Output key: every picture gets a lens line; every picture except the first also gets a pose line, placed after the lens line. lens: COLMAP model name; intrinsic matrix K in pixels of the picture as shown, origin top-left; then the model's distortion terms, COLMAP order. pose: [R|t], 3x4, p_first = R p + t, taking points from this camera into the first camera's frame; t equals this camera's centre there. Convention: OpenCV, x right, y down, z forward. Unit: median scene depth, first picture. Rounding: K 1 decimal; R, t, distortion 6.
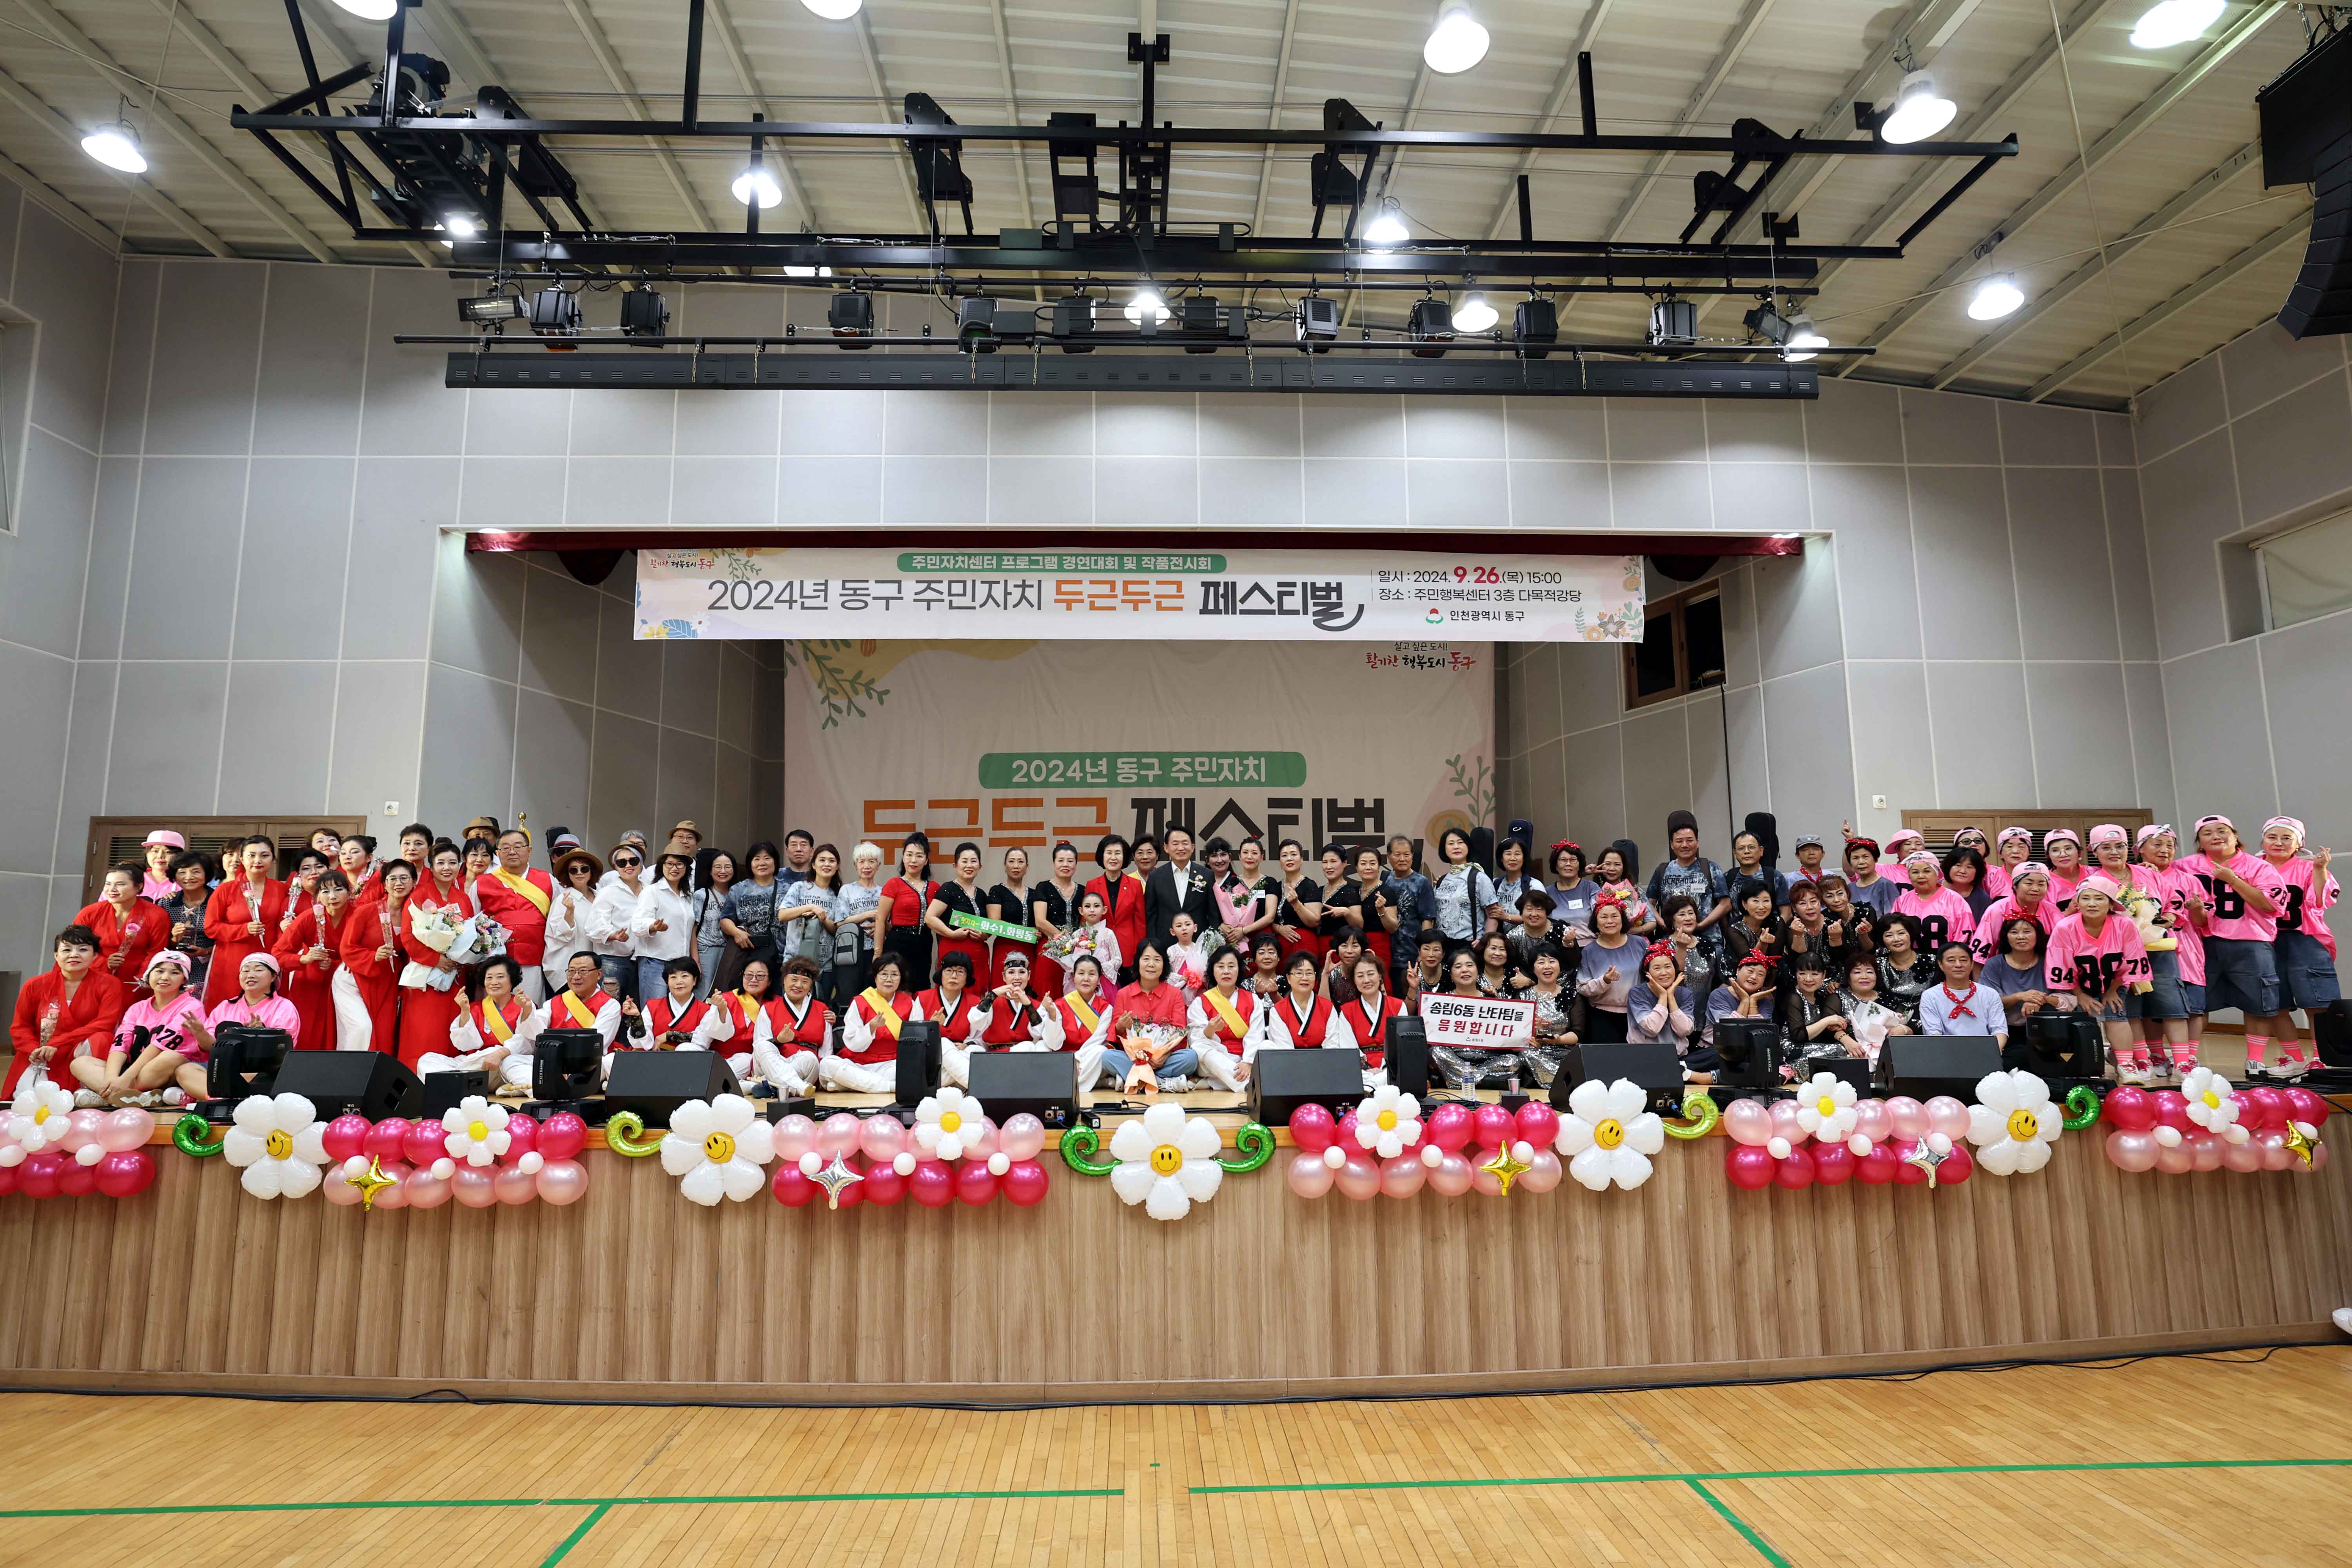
lens RADIAL K [[1424.2, 0, 1189.8], [0, 1424.2, 804.5], [0, 0, 1]] dist [-0.057804, 0.011468]
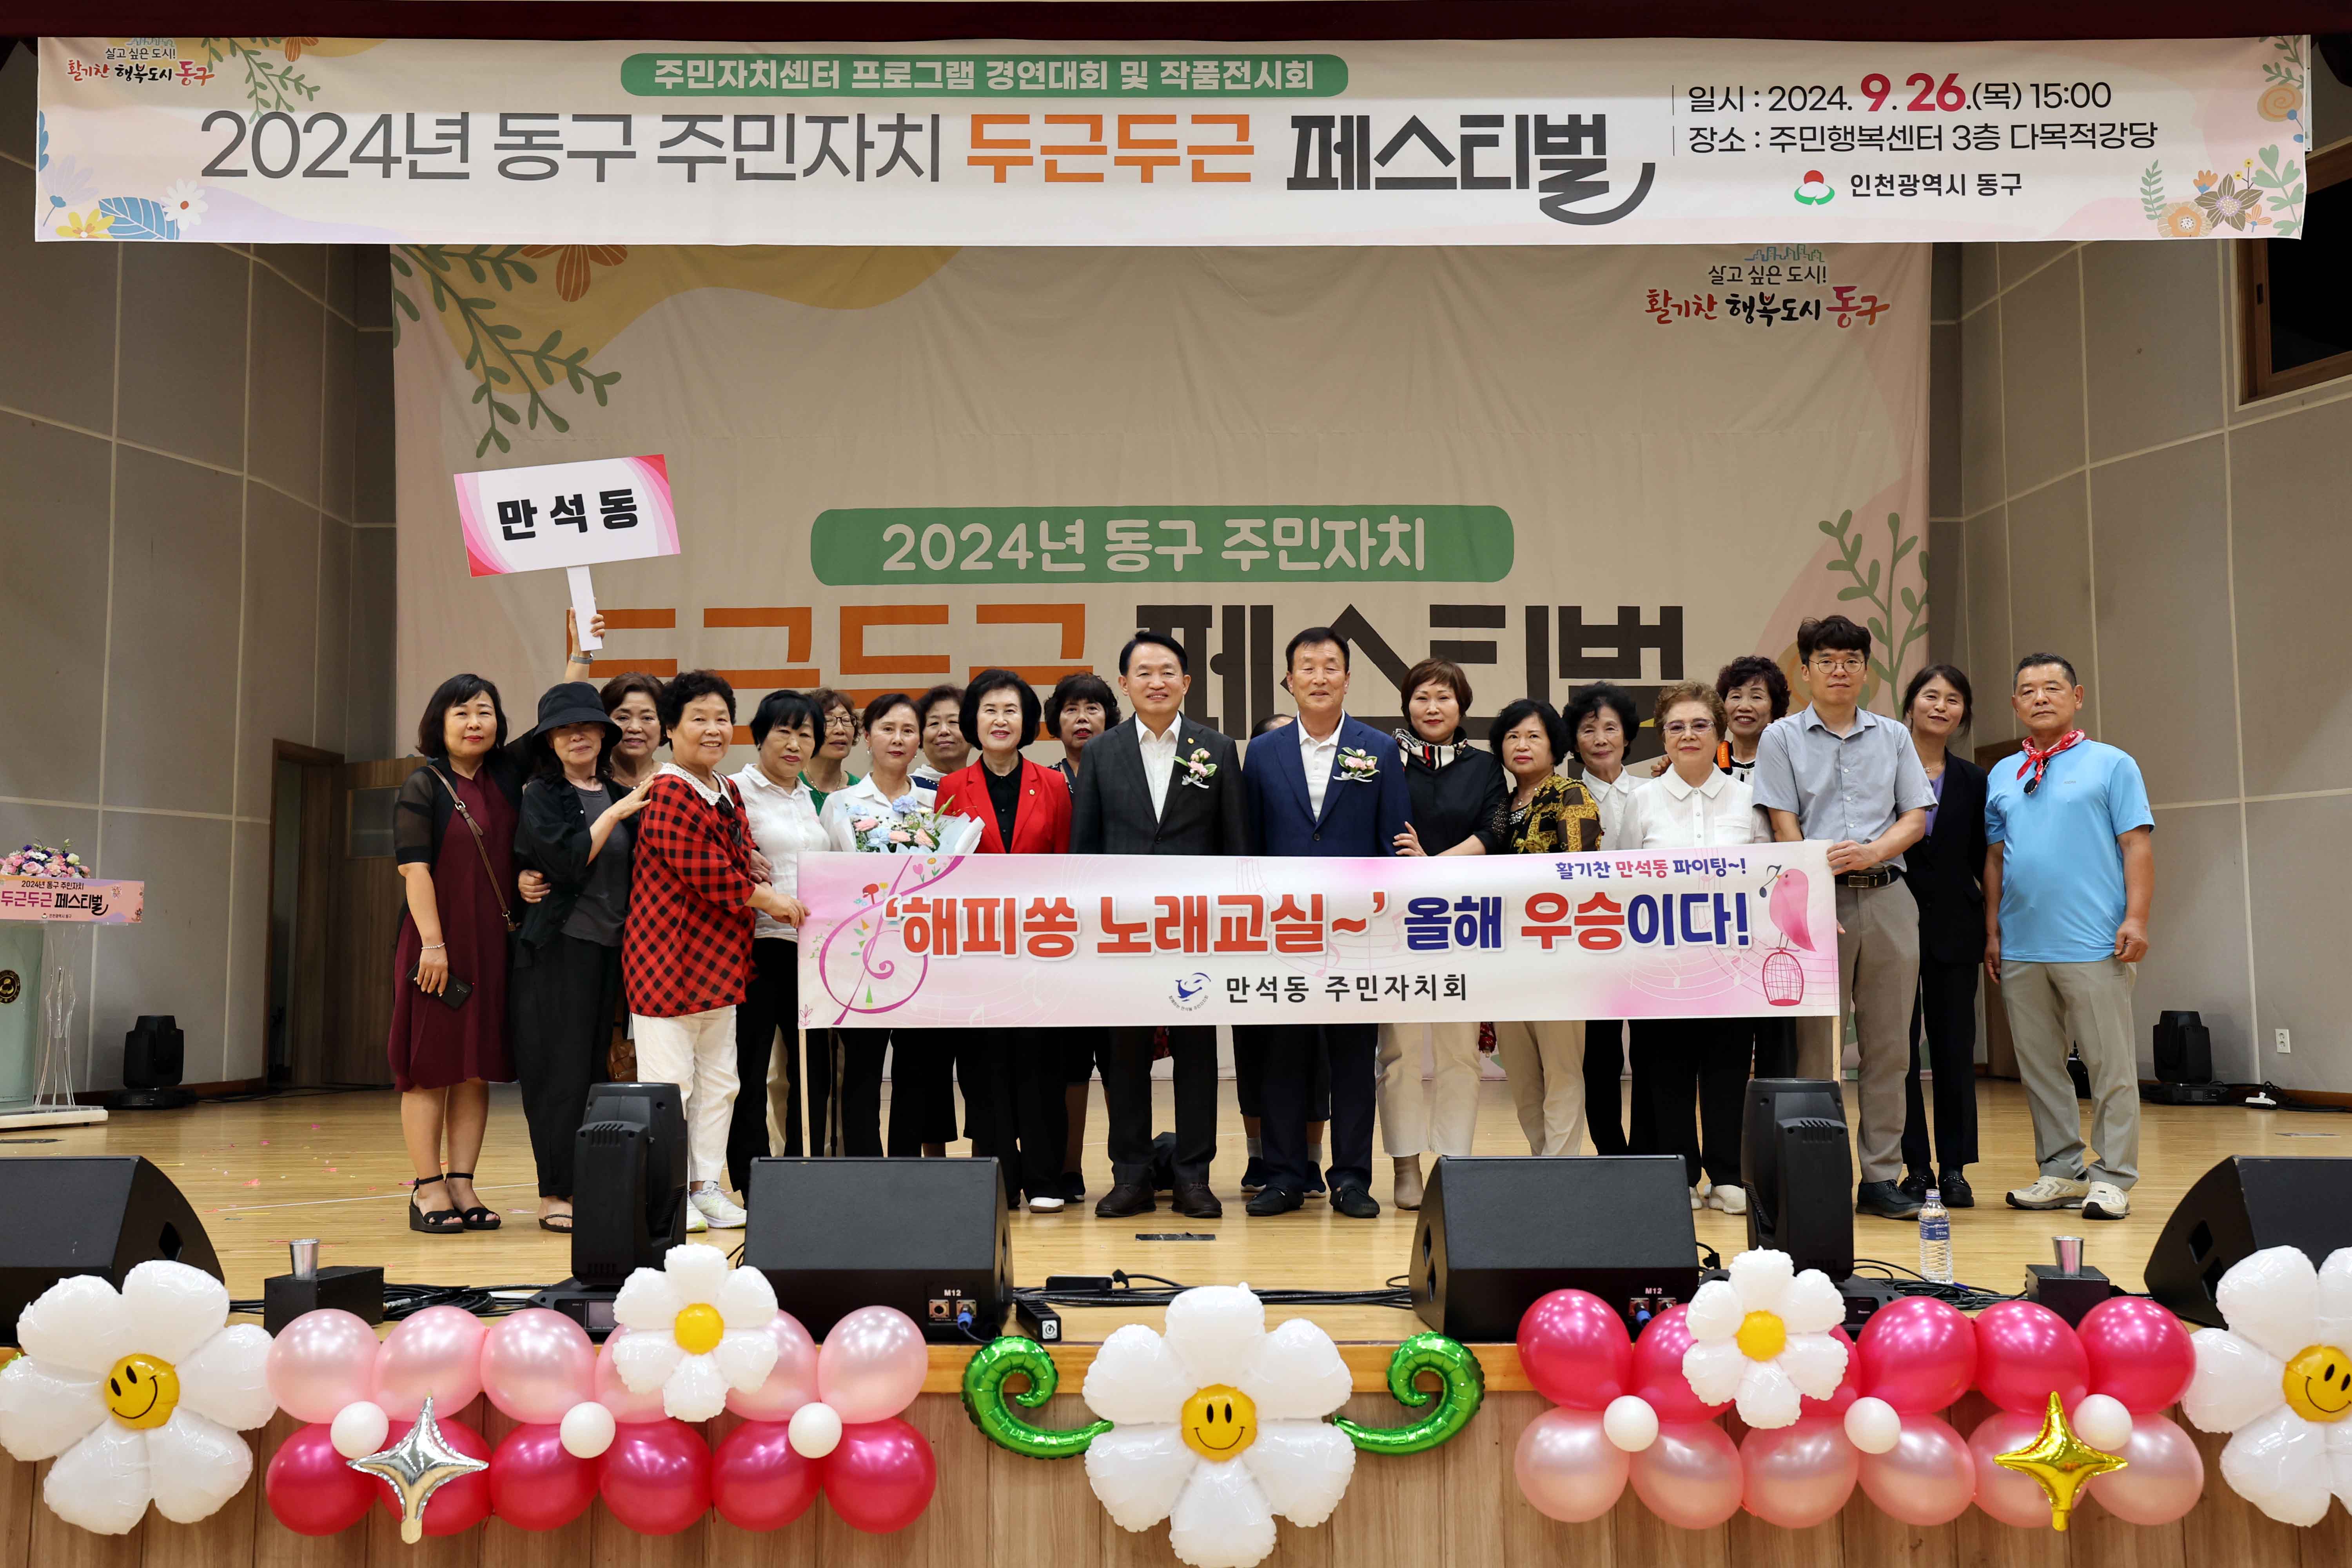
lens RADIAL K [[2755.9, 0, 1134.3], [0, 2755.9, 729.7], [0, 0, 1]] dist [0.081858, 0.000000]
pose [[0.999106, 0.001735, -0.042238, -0.004433], [-0.000673, 0.999684, 0.025125, 0.016341], [0.042268, -0.025074, 0.998792, 0.114415]]
